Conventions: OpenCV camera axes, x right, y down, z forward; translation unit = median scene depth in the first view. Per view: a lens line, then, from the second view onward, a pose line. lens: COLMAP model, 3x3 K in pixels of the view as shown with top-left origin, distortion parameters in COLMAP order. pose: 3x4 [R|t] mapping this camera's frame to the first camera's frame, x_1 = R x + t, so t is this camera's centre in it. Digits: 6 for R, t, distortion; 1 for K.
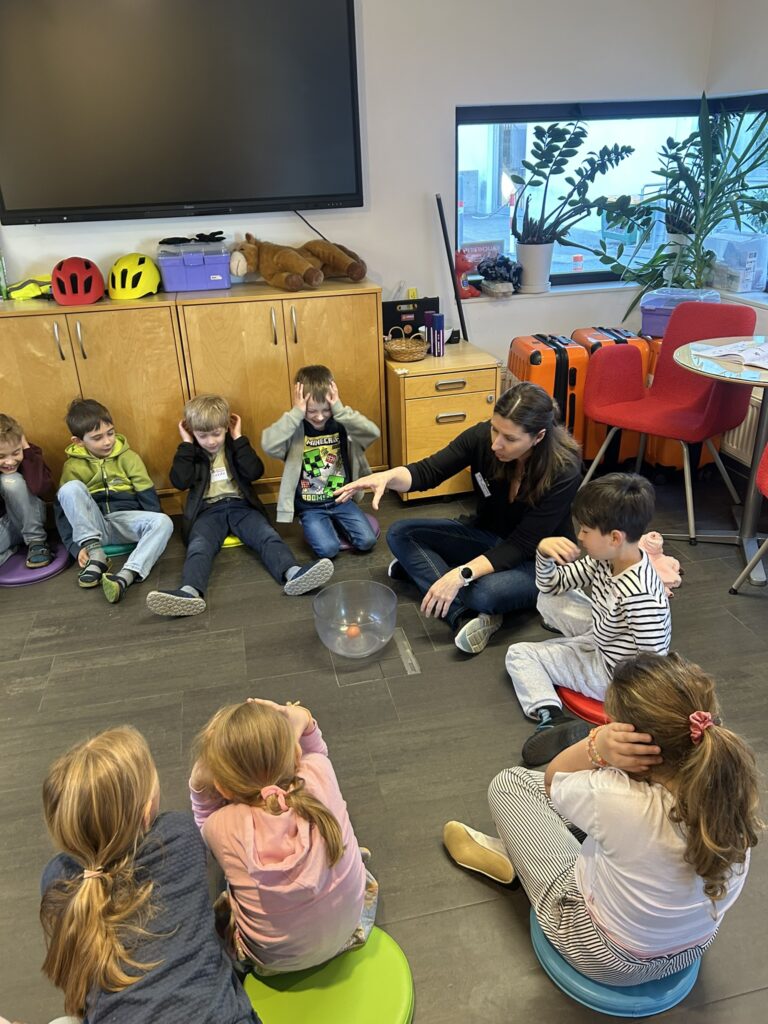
lens RADIAL K [[768.0, 0, 384.0], [0, 768.0, 512.0], [0, 0, 1]] dist [0.004371, -0.000134]
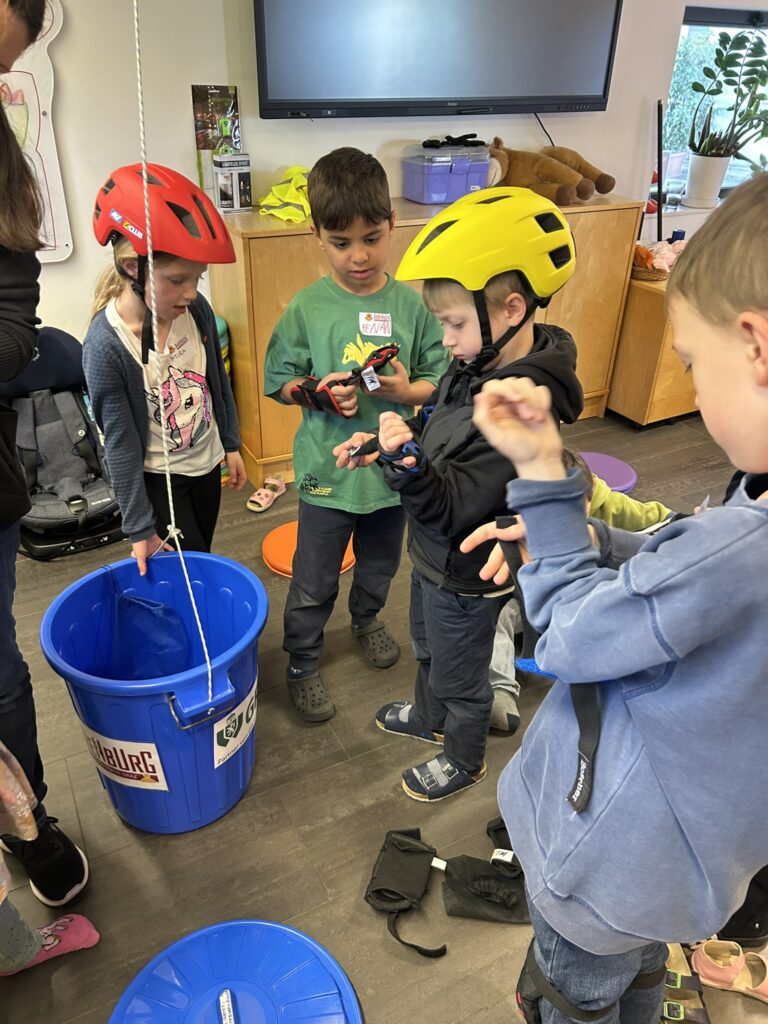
lens RADIAL K [[768.0, 0, 384.0], [0, 768.0, 512.0], [0, 0, 1]] dist [0.004371, -0.000134]
pose [[0.961976, -0.093320, 0.256698, -0.570960], [0.066832, 0.991675, 0.110062, -0.035281], [-0.264832, -0.088722, 0.960204, 0.130507]]
